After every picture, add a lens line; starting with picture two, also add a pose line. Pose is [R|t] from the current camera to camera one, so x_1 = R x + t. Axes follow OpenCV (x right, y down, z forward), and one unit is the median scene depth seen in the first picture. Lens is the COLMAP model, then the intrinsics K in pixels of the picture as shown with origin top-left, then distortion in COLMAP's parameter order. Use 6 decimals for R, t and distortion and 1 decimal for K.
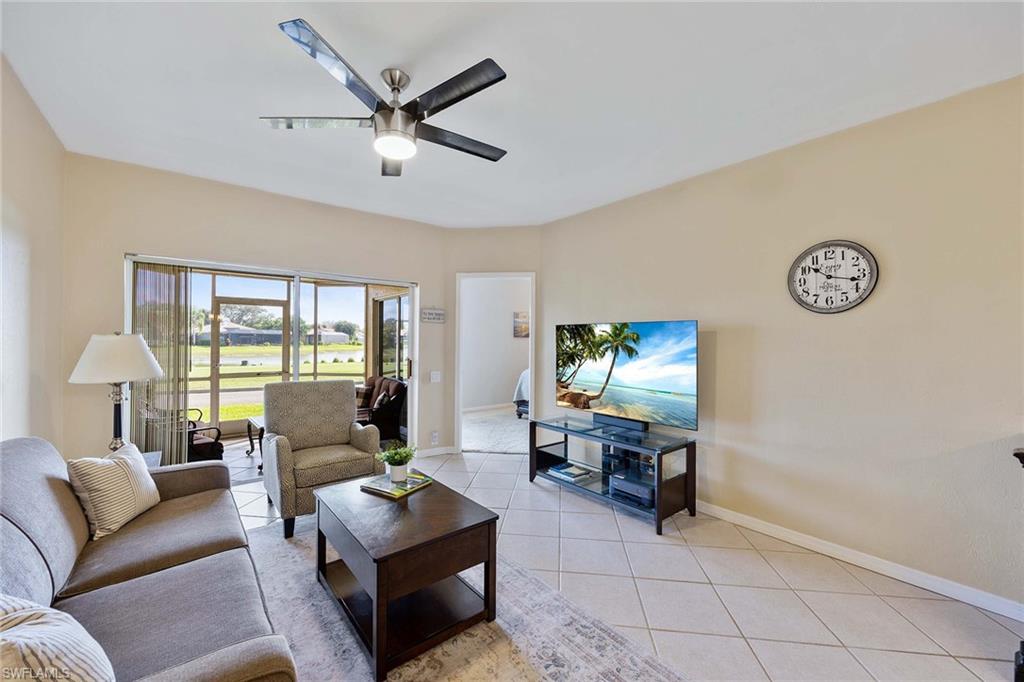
lens RADIAL K [[394.5, 0, 517.9], [0, 394.5, 336.2], [0, 0, 1]] dist [-0.004611, 0.000349]
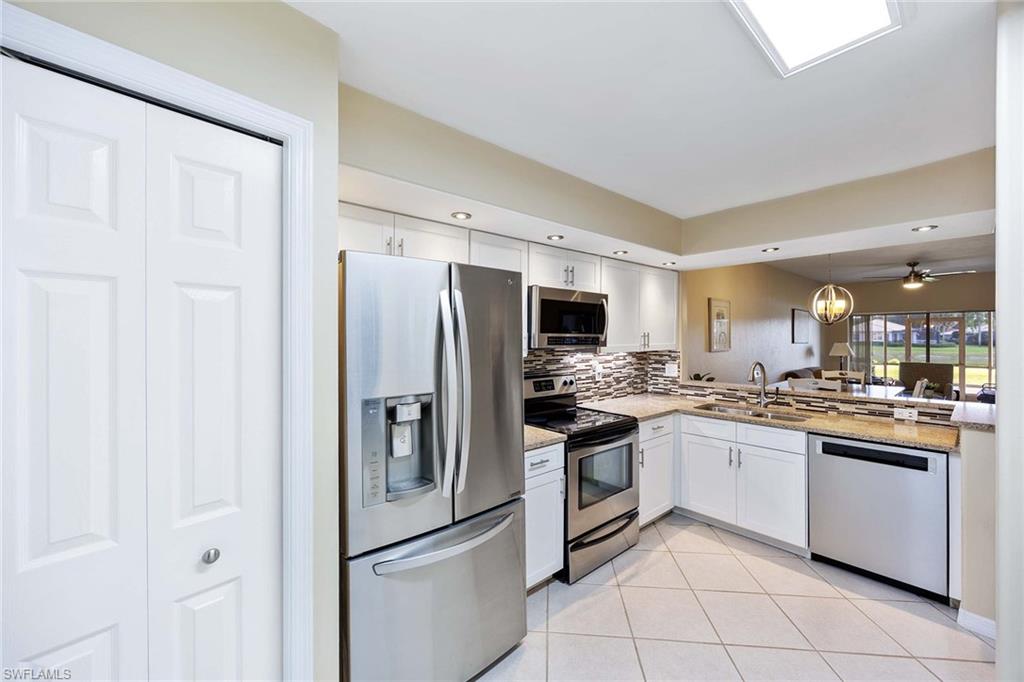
lens RADIAL K [[394.5, 0, 505.1], [0, 394.5, 338.8], [0, 0, 1]] dist [-0.004611, 0.000349]
pose [[-0.002660, -0.003443, -0.999991, 1.554137], [0.013456, 0.999903, -0.003479, -0.041436], [0.999906, -0.013465, -0.002613, -1.238321]]
